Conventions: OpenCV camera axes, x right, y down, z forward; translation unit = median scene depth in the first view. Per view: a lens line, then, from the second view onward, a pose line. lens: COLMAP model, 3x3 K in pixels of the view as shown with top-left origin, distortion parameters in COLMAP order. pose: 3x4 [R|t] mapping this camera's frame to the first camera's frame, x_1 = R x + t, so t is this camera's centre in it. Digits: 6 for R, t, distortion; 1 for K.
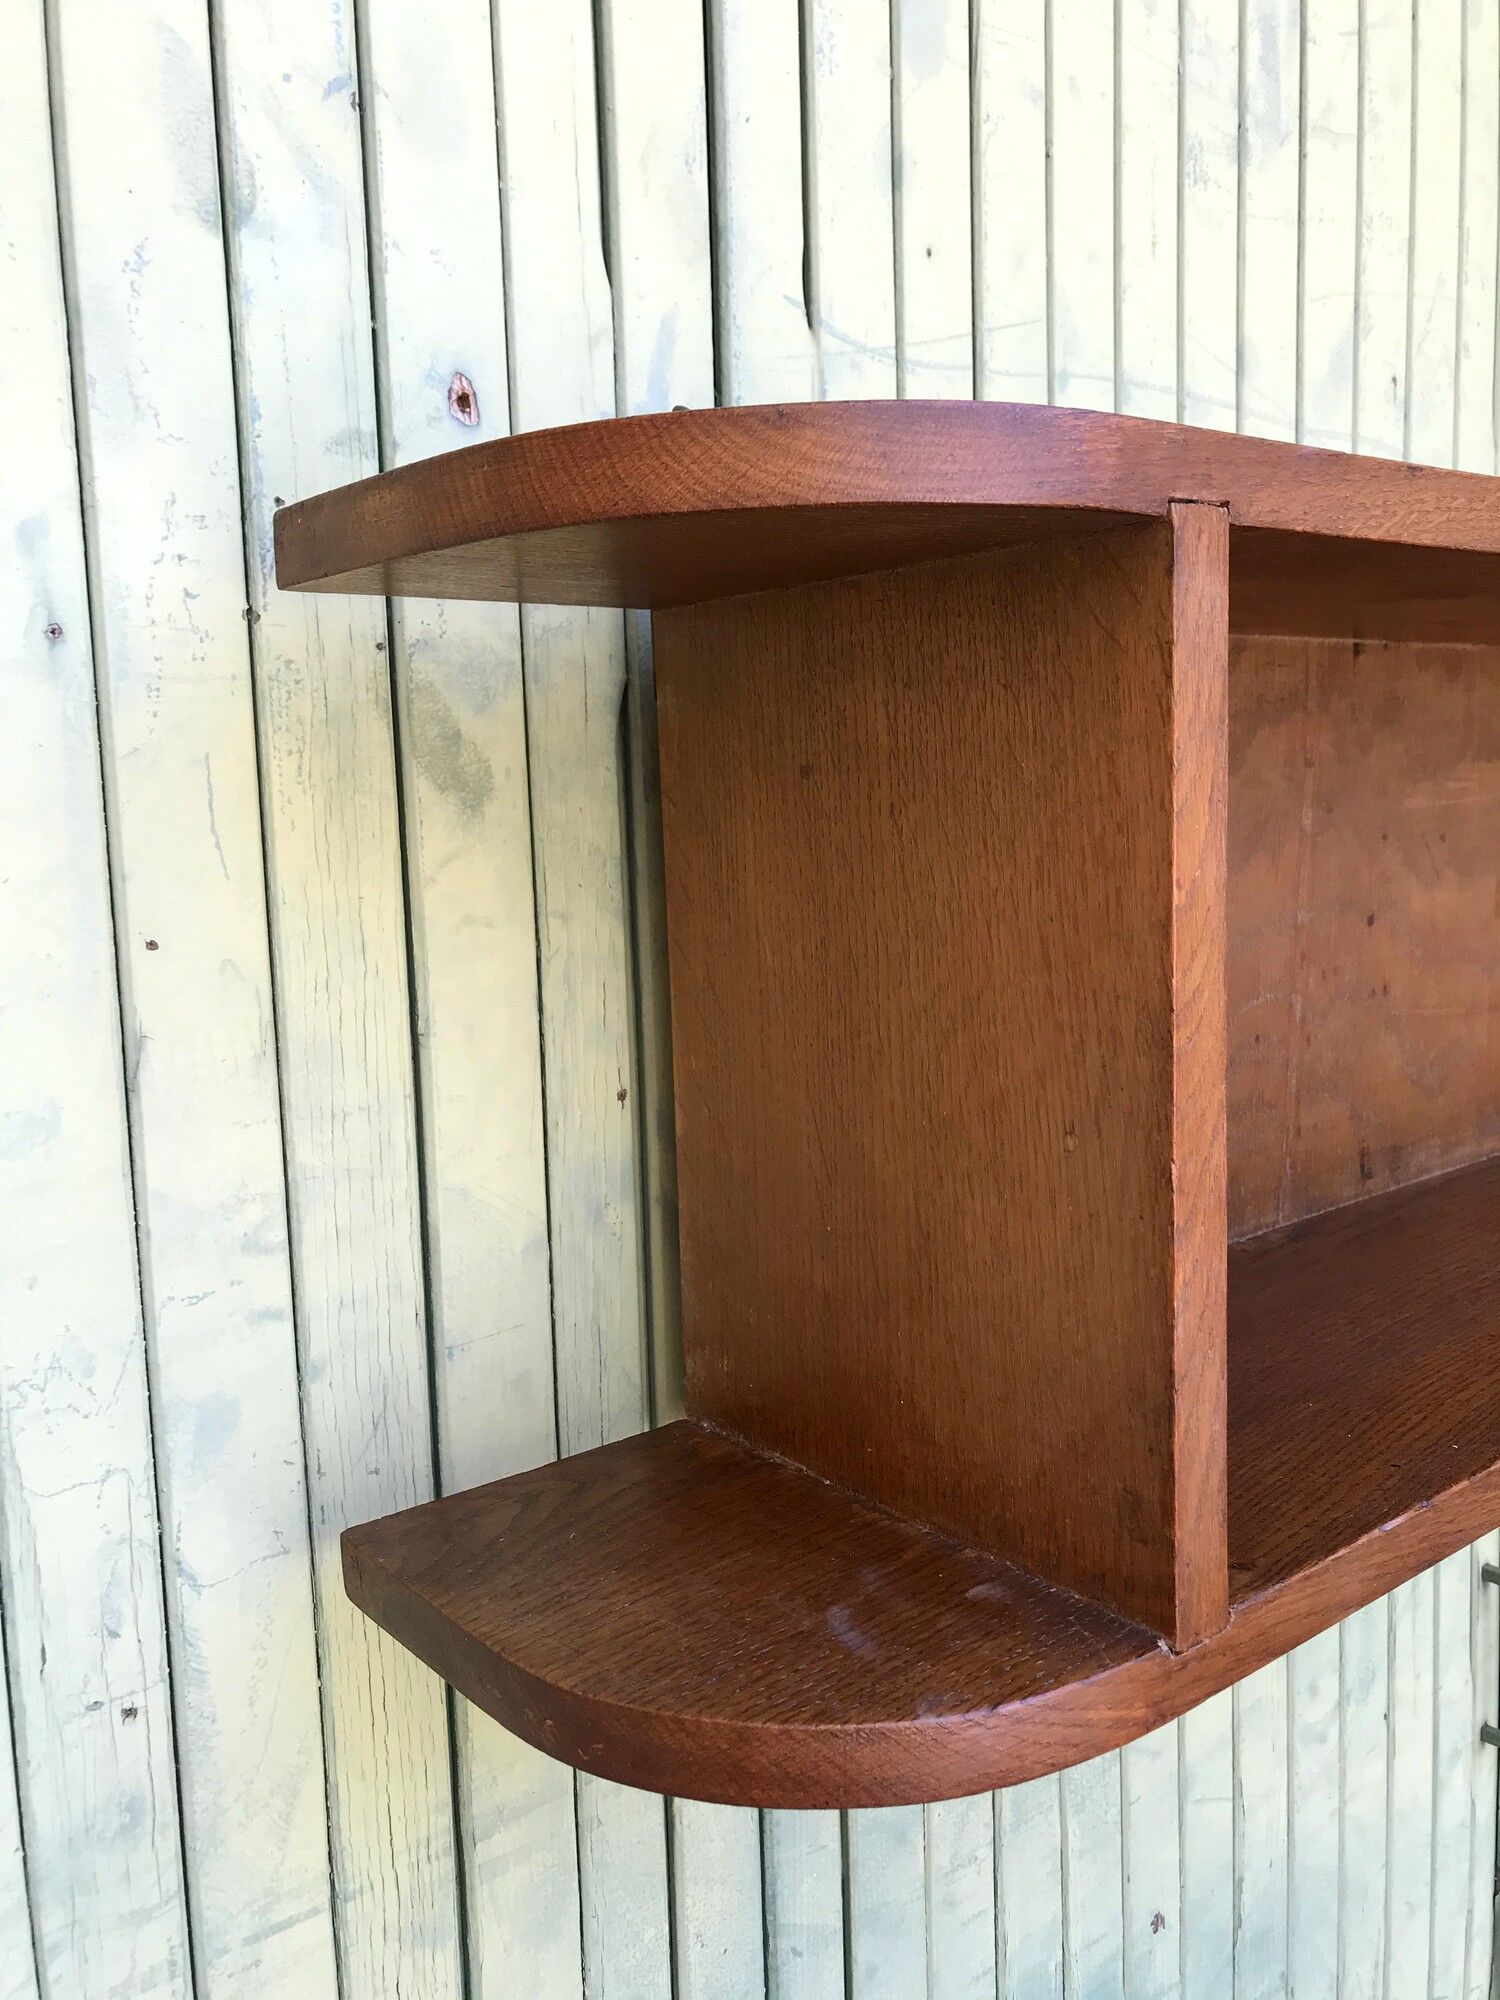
lens RADIAL K [[1664.6, 0, 758.9], [0, 1664.6, 990.8], [0, 0, 1]] dist [0.015601, -0.009179]
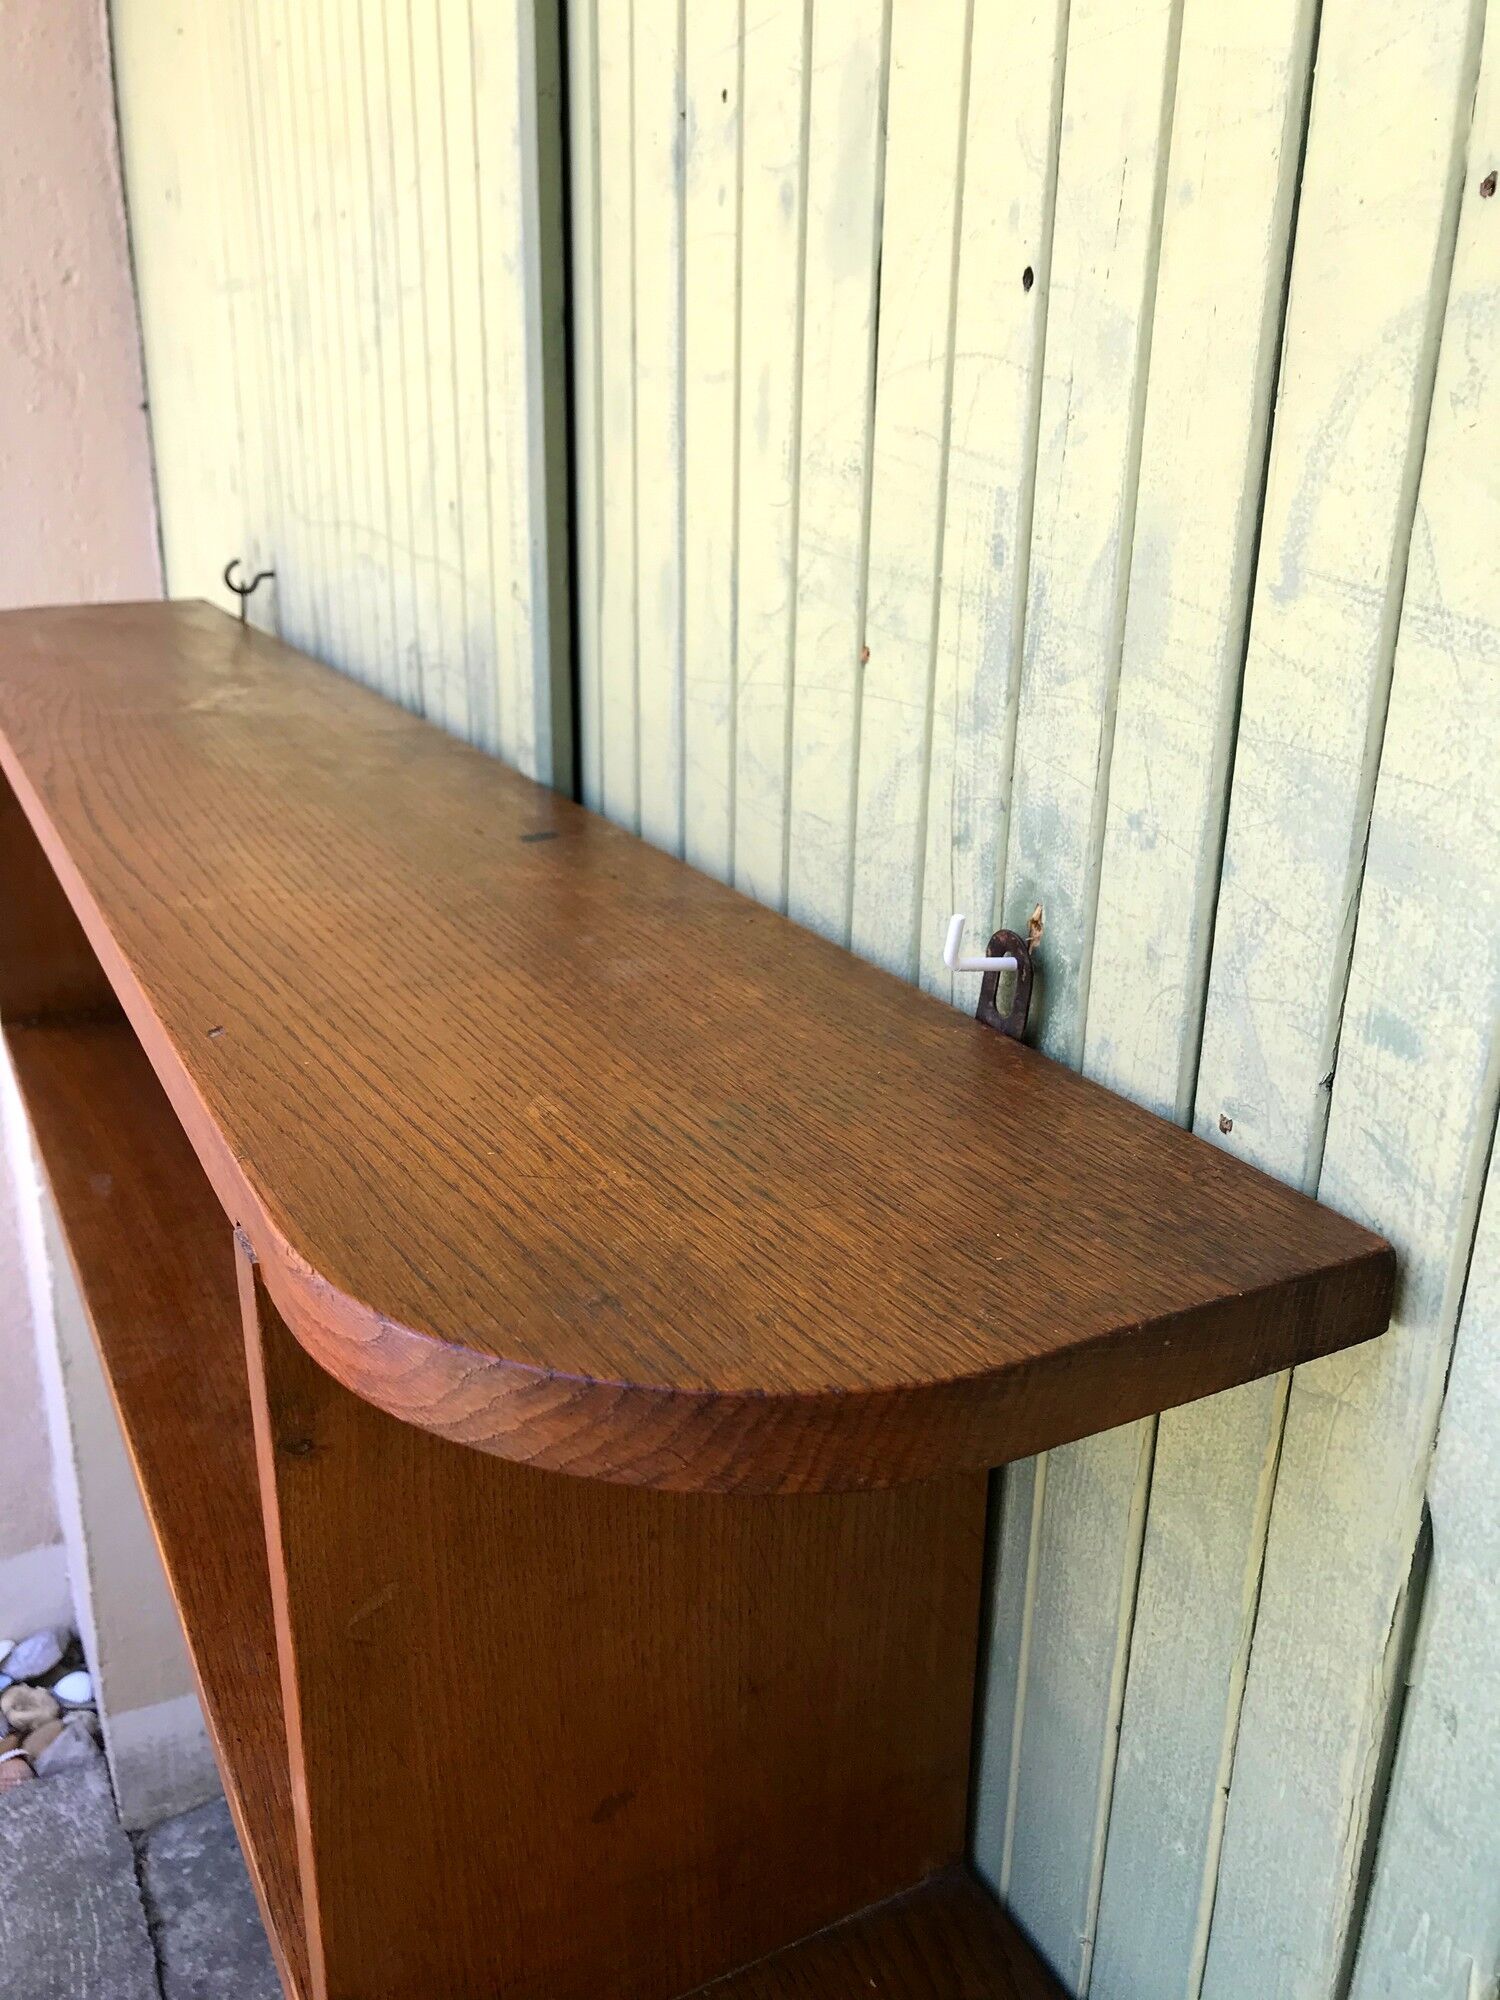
lens RADIAL K [[1664.6, 0, 747.8], [0, 1664.6, 983.2], [0, 0, 1]] dist [0.015601, -0.009179]
pose [[-0.184351, 0.354596, -0.916666, 2.069044], [-0.130862, 0.915492, 0.380460, -0.757856], [0.974110, 0.190095, -0.122369, 2.014382]]
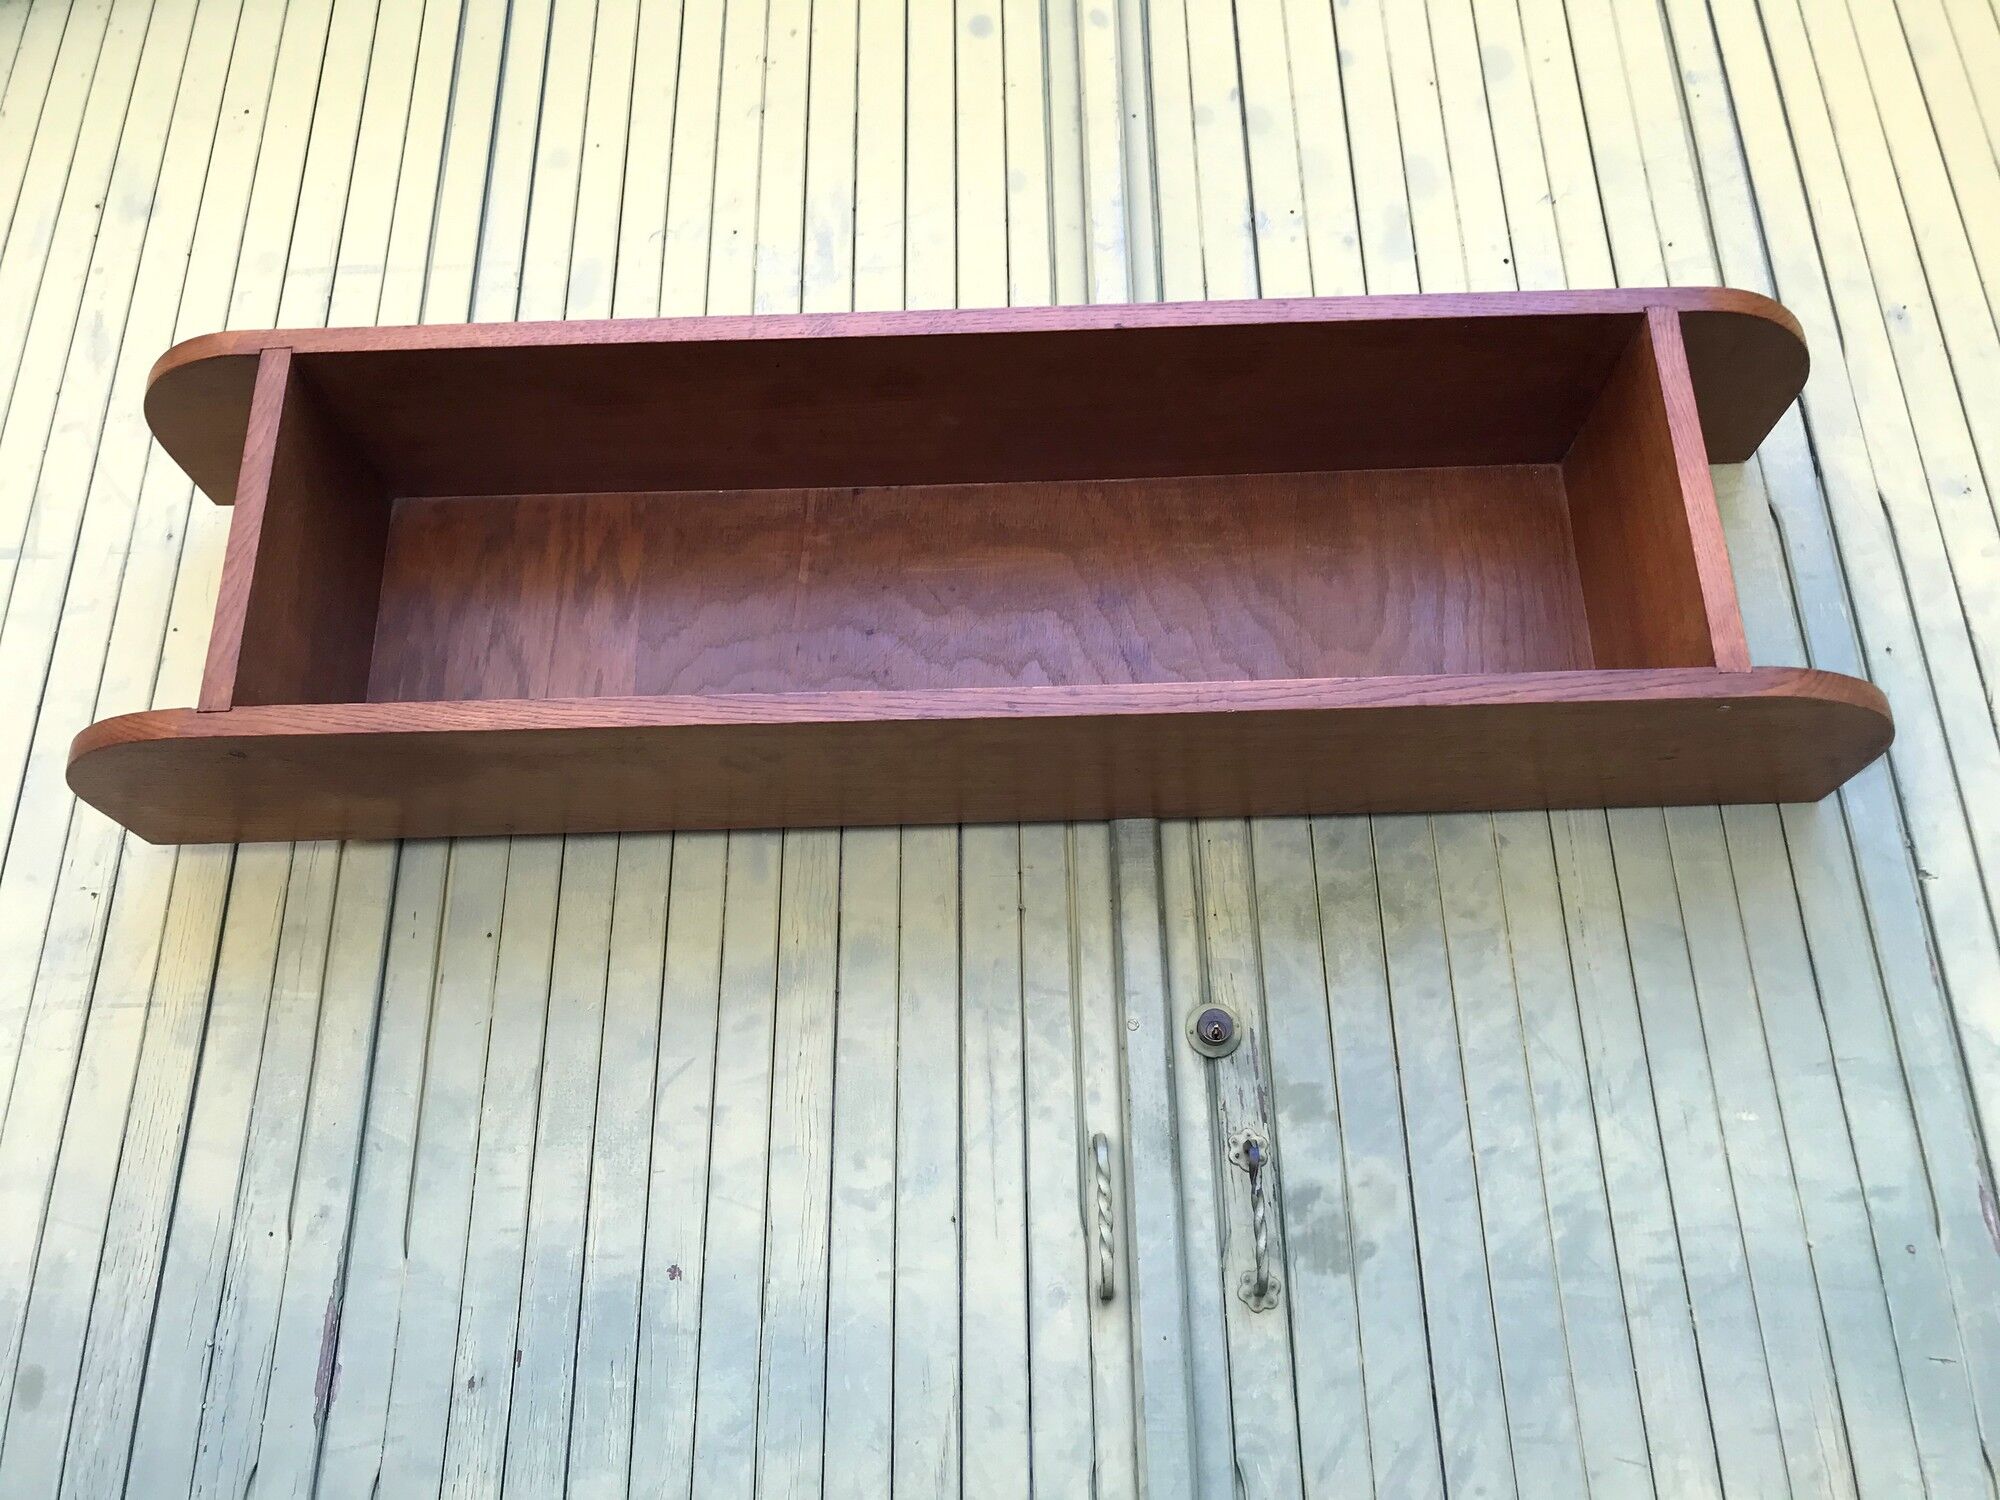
lens RADIAL K [[1664.6, 0, 979.5], [0, 1664.6, 736.8], [0, 0, 1]] dist [0.015601, -0.009179]
pose [[0.764308, -0.225499, -0.604138, 2.016301], [-0.089272, 0.890843, -0.445454, 1.092153], [0.638642, 0.394397, 0.660748, 0.057443]]
